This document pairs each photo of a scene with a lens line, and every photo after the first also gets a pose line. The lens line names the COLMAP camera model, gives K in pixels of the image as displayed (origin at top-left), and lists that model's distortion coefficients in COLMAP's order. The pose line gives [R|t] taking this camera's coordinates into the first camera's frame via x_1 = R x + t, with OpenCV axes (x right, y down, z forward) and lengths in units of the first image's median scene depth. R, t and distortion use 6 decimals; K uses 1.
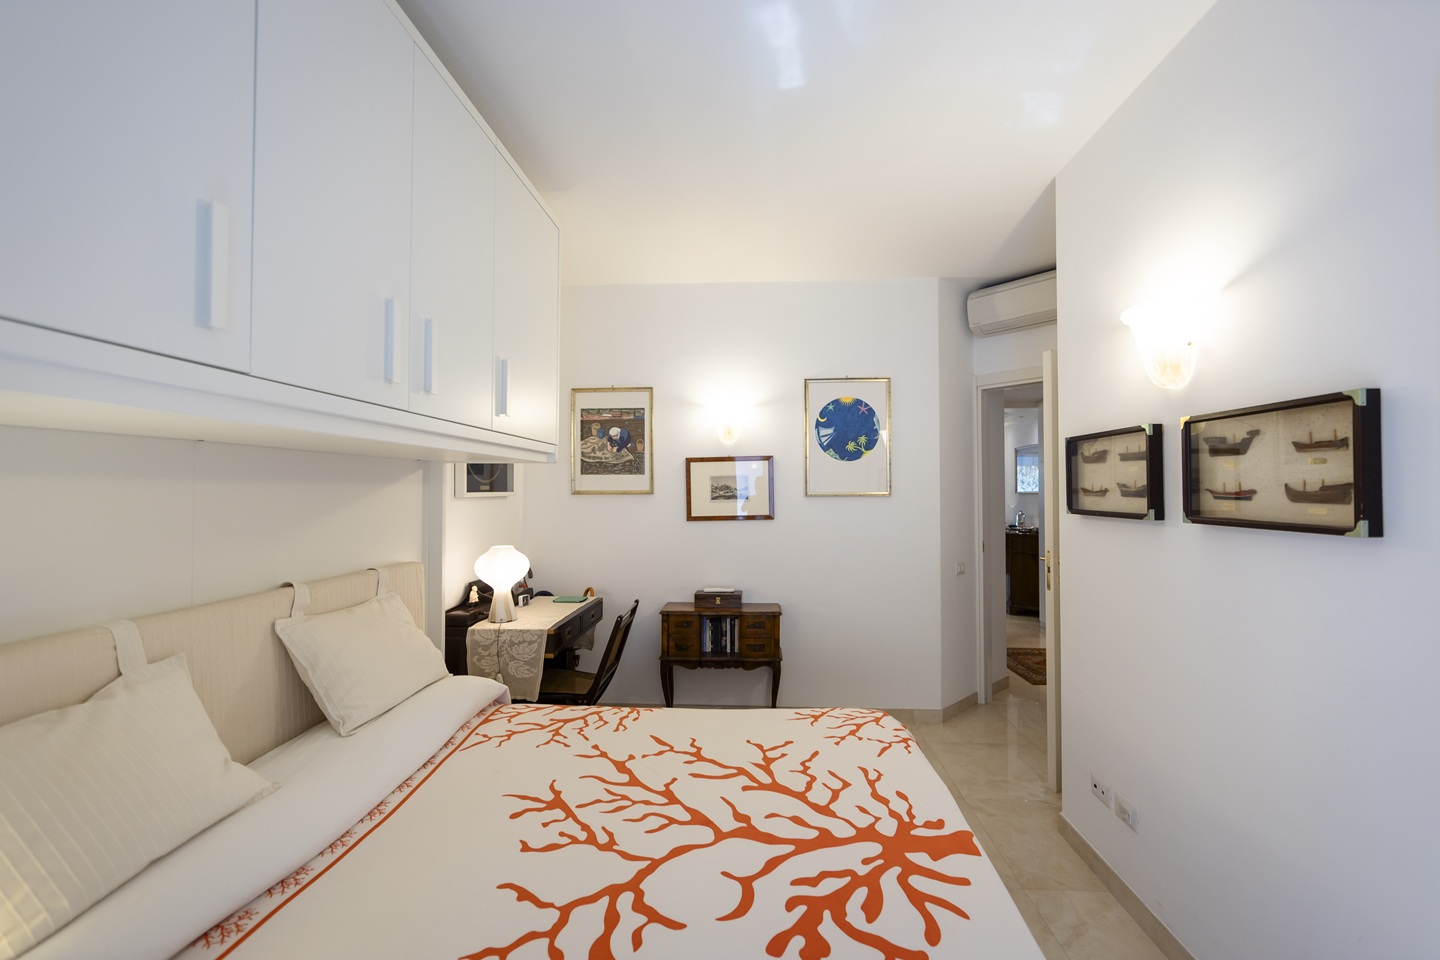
lens RADIAL K [[558.0, 0, 718.4], [0, 558.0, 482.9], [0, 0, 1]] dist [-0.004072, -0.000114]
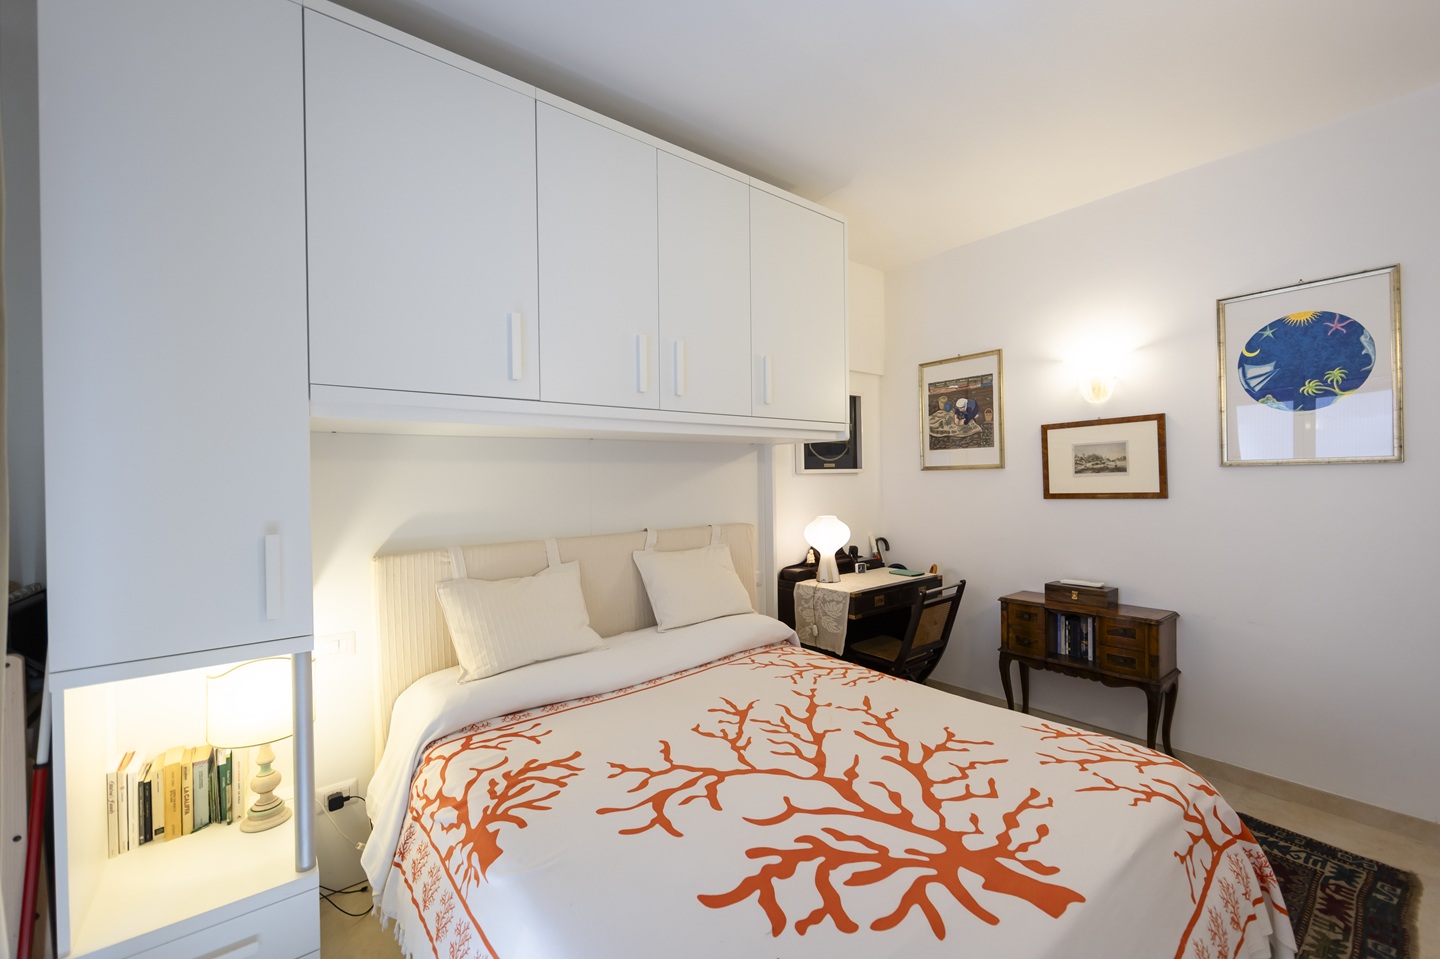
lens RADIAL K [[558.0, 0, 708.7], [0, 558.0, 478.1], [0, 0, 1]] dist [-0.004072, -0.000114]
pose [[0.675909, -0.008376, -0.736938, 0.317329], [0.026251, 0.999574, 0.012716, 0.017142], [0.736517, -0.027941, 0.675841, 0.063101]]
